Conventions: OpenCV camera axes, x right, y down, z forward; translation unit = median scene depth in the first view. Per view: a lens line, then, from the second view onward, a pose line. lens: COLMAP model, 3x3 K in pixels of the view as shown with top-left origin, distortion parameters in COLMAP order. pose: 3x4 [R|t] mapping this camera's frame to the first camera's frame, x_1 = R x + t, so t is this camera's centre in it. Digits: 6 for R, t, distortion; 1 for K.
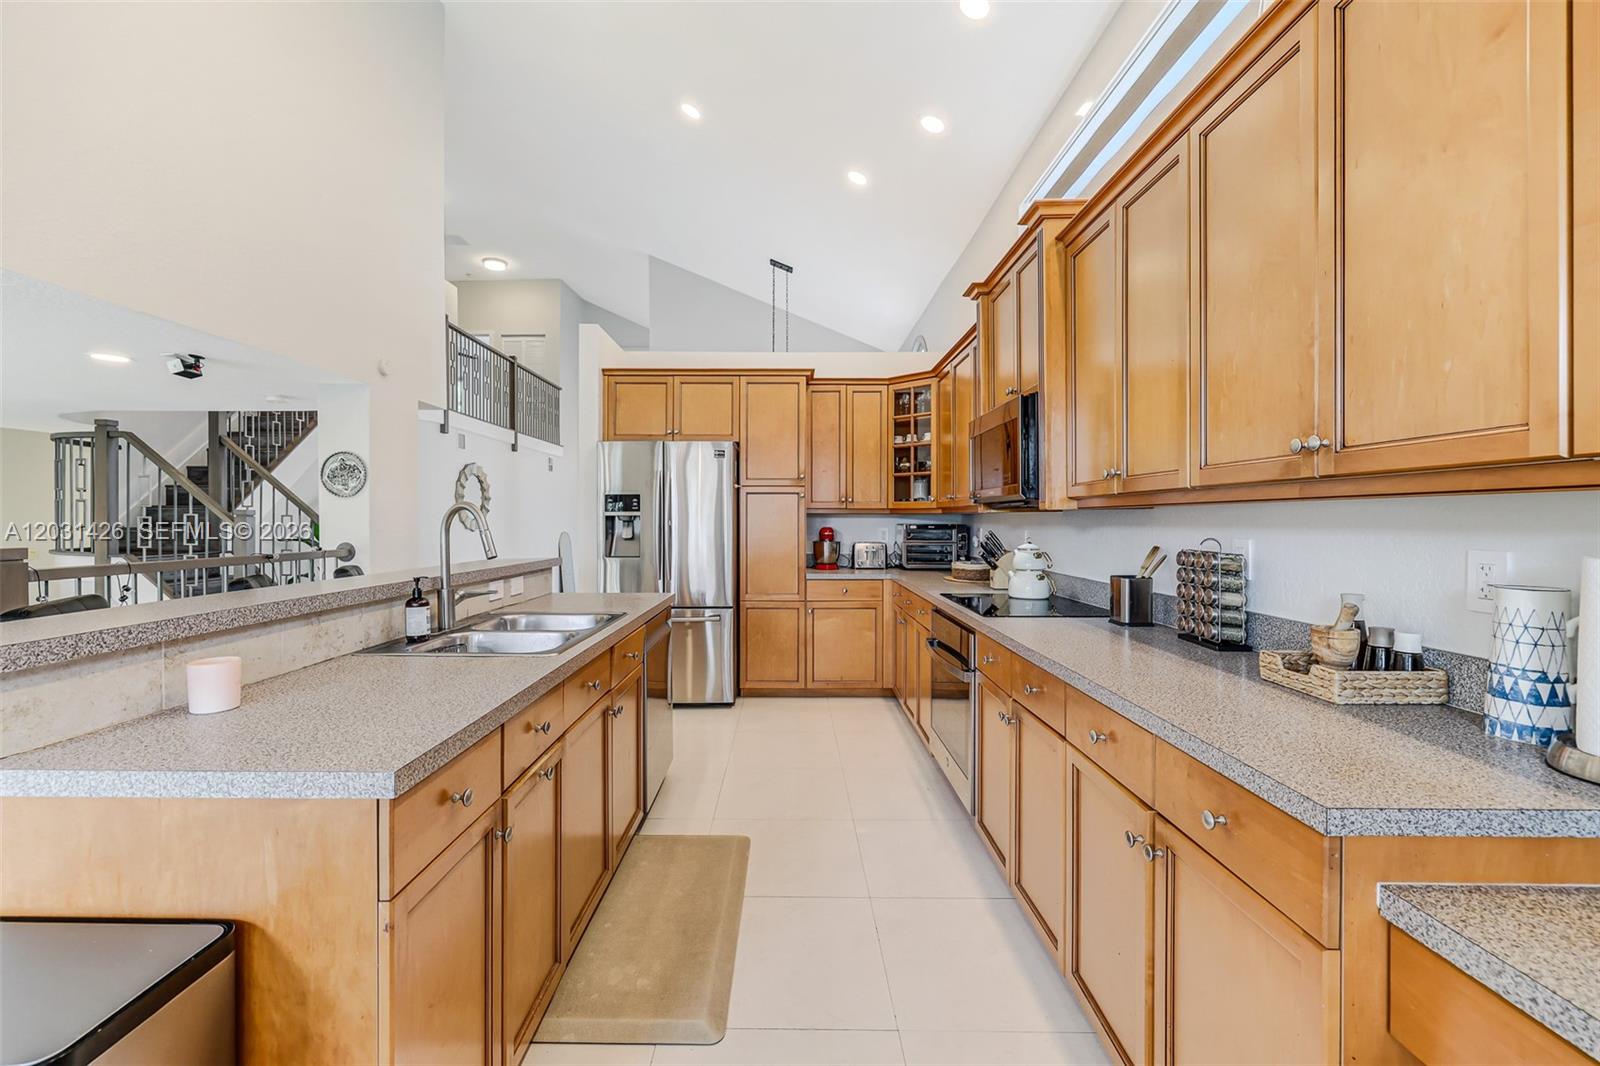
lens RADIAL K [[676.5, 0, 784.4], [0, 676.5, 526.1], [0, 0, 1]] dist [-0.000063, -0.000226]
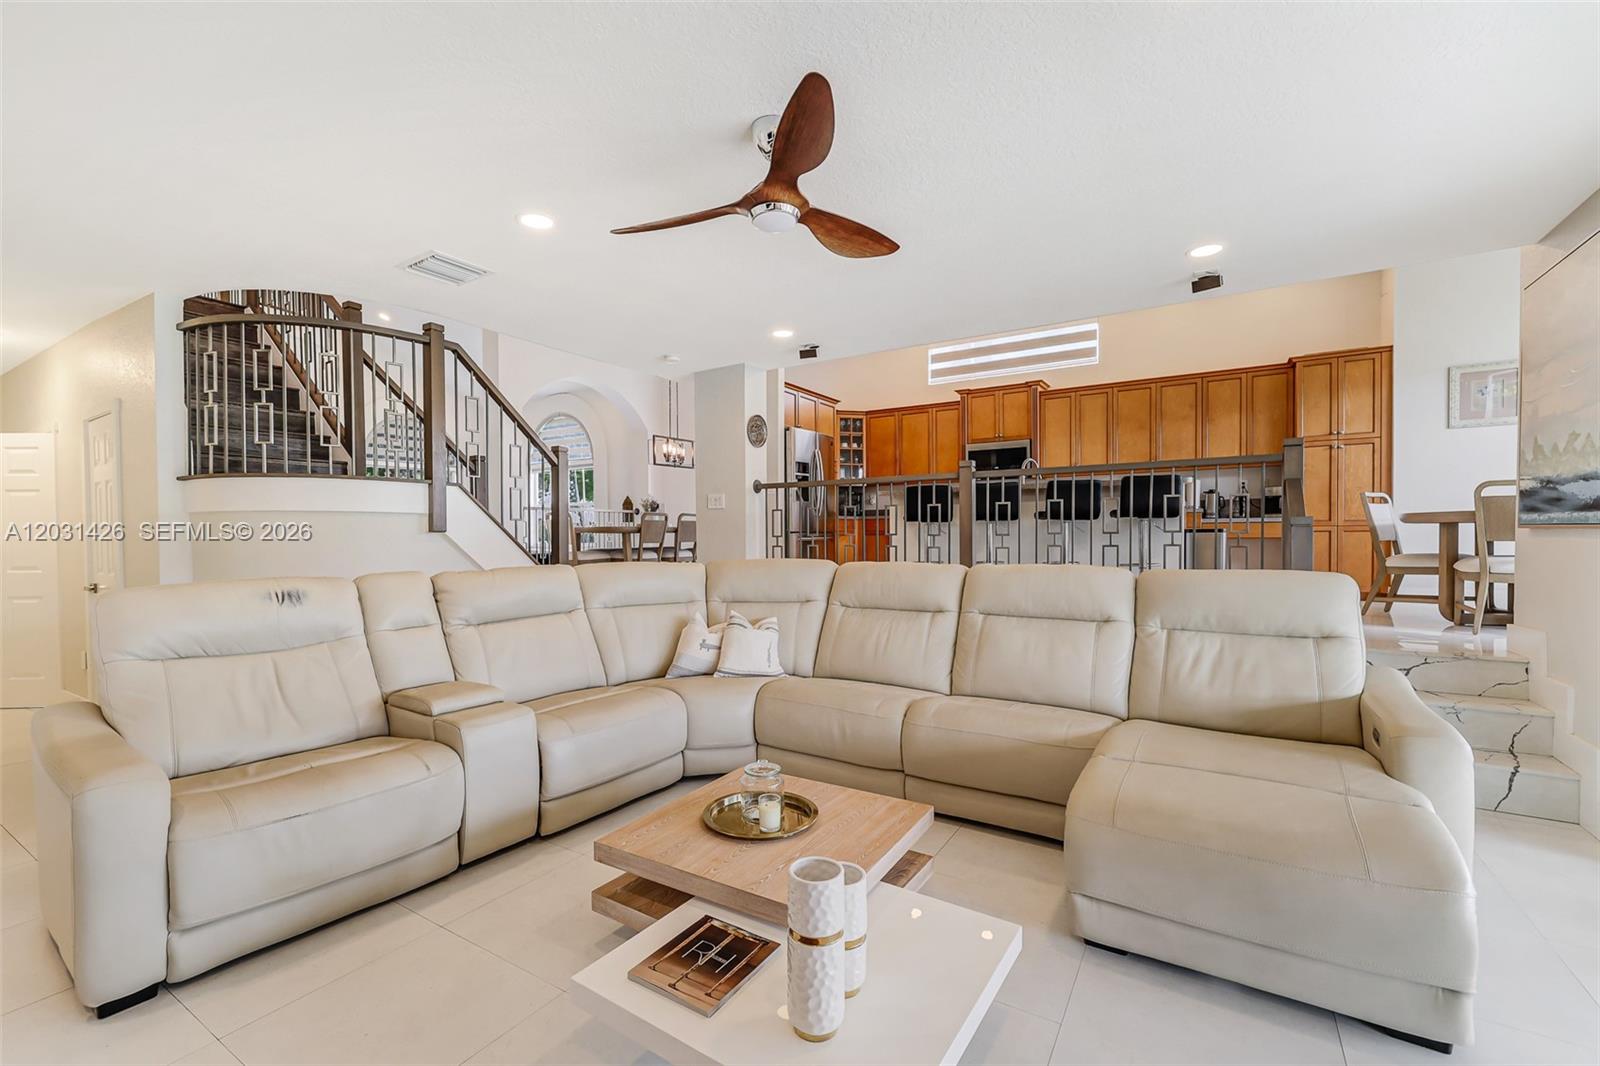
lens RADIAL K [[670.3, 0, 776.1], [0, 670.3, 535.8], [0, 0, 1]] dist [-0.001292, 0.000351]
pose [[0.536492, -0.012093, 0.843819, -1.516029], [0.017188, 0.999846, 0.003401, 0.114060], [-0.843730, 0.012679, 0.536617, 0.184038]]
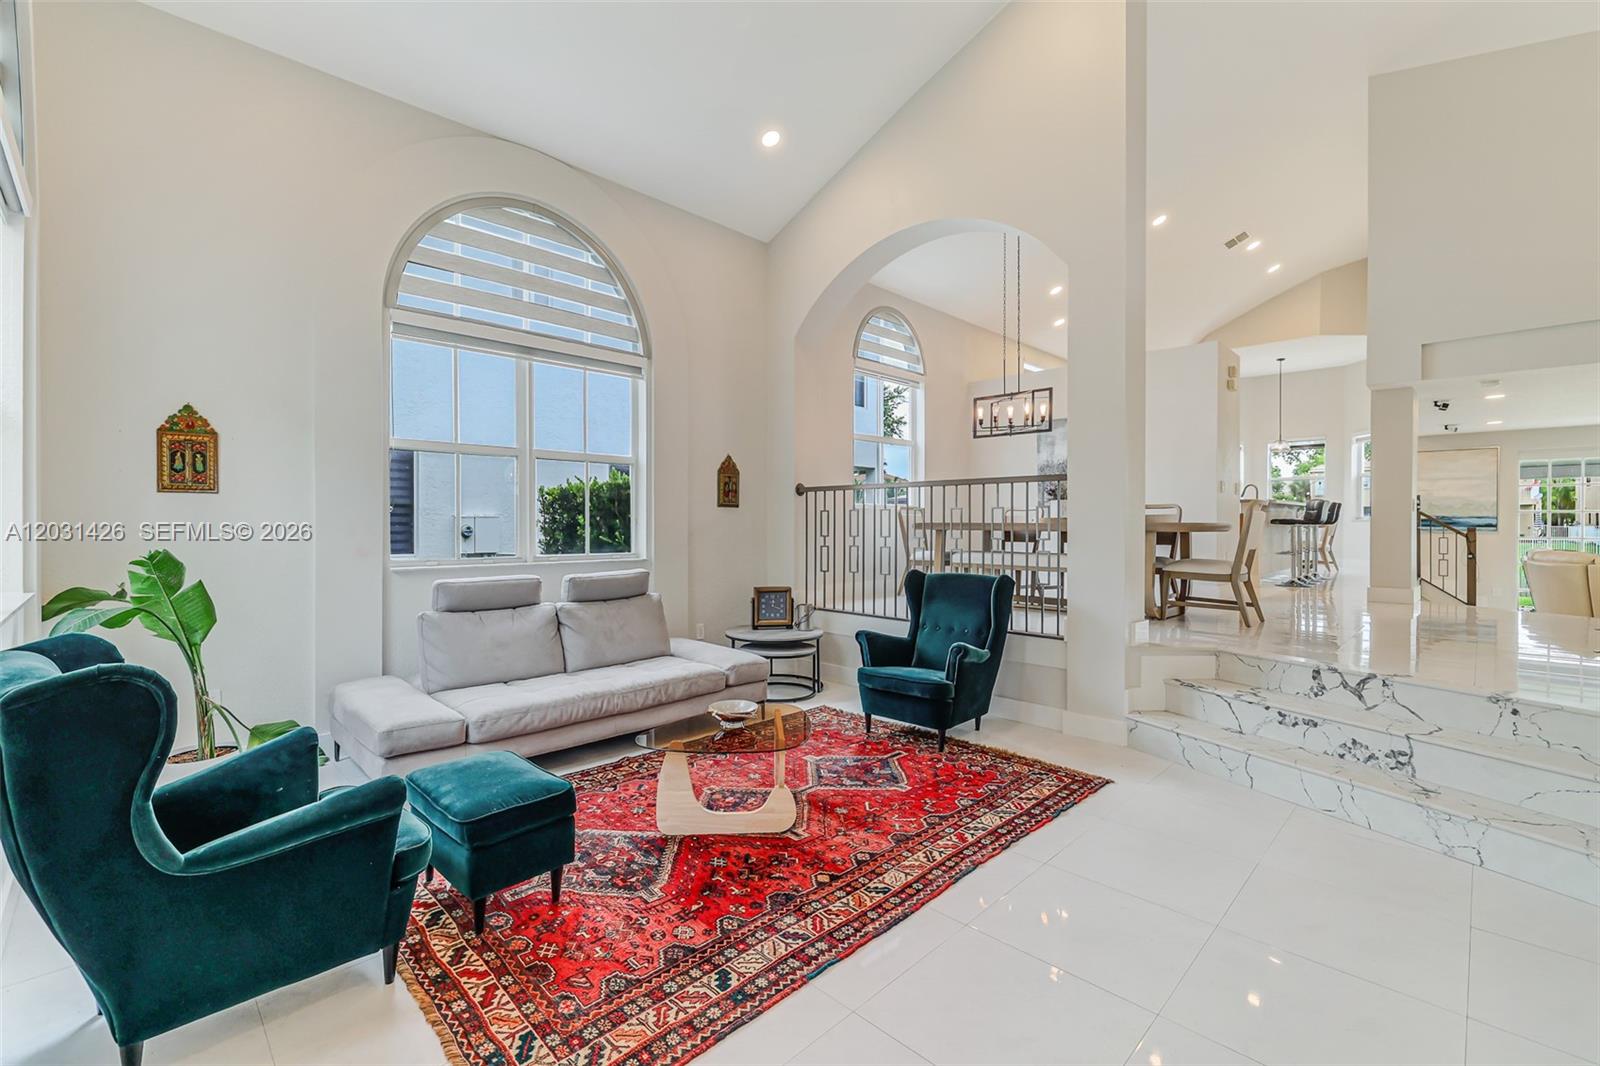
lens RADIAL K [[686.1, 0, 779.4], [0, 686.1, 526.0], [0, 0, 1]] dist [-0.000788, -0.000182]
pose [[-0.703031, -0.001360, 0.711157, -0.649017], [0.005608, 0.999956, 0.007457, 0.078191], [-0.711137, 0.009230, -0.702993, 2.719759]]
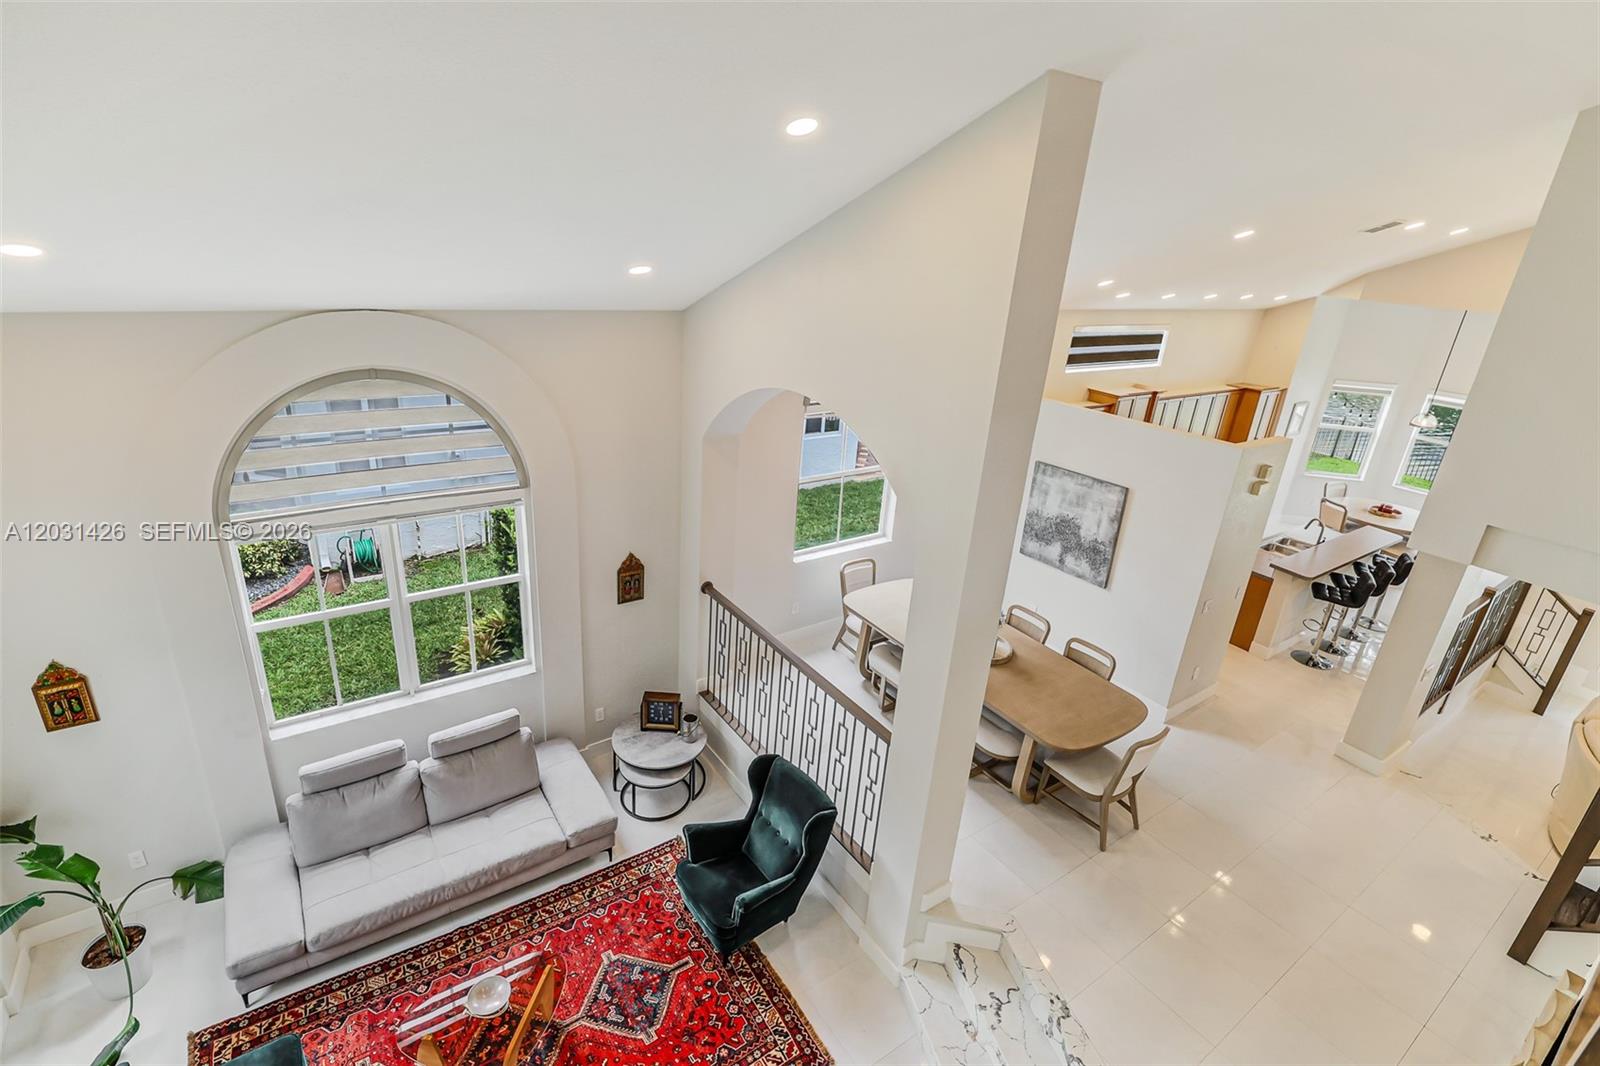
lens RADIAL K [[745.3, 0, 781.2], [0, 745.3, 518.8], [0, 0, 1]] dist [-0.000012, -0.000049]
pose [[-0.568106, -0.328953, 0.754351, -0.805450], [-0.057429, 0.930249, 0.362408, -0.567198], [-0.820949, 0.162564, -0.547371, 2.404771]]
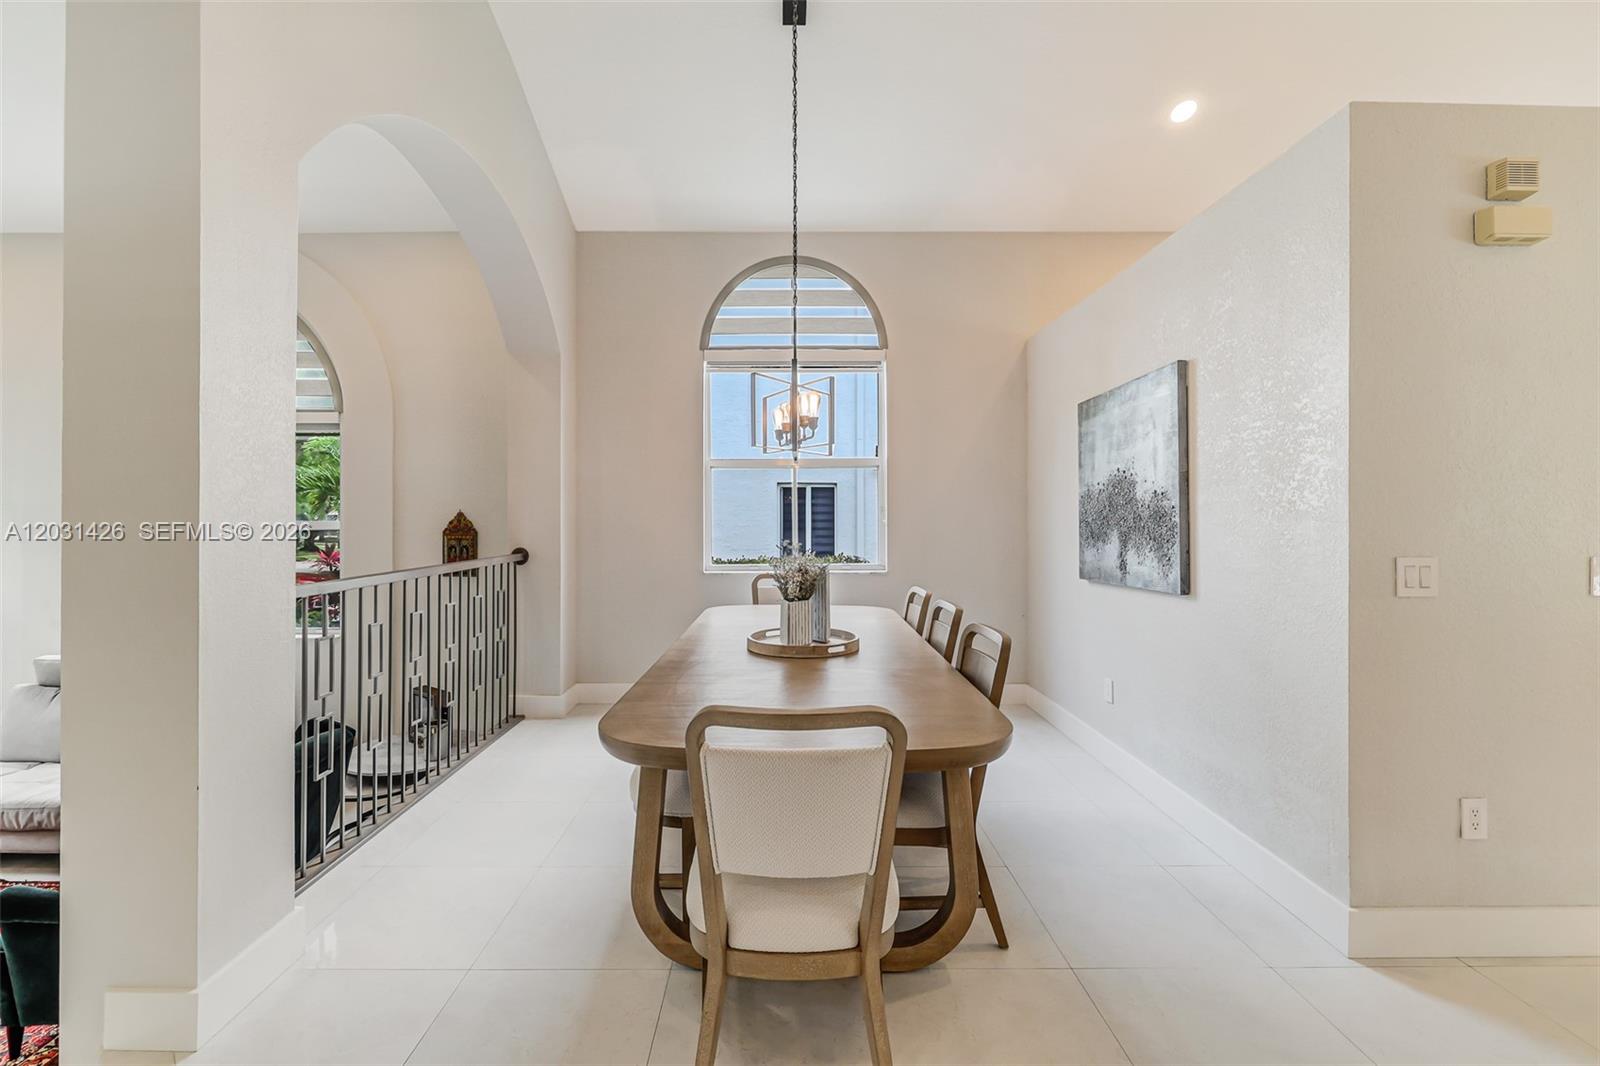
lens RADIAL K [[686.1, 0, 793.2], [0, 686.1, 513.3], [0, 0, 1]] dist [-0.001248, -0.000174]
pose [[-0.015190, 0.004590, 0.999874, -0.704456], [0.008790, 0.999951, -0.004457, -0.028173], [-0.999846, 0.008721, -0.015230, 1.472977]]
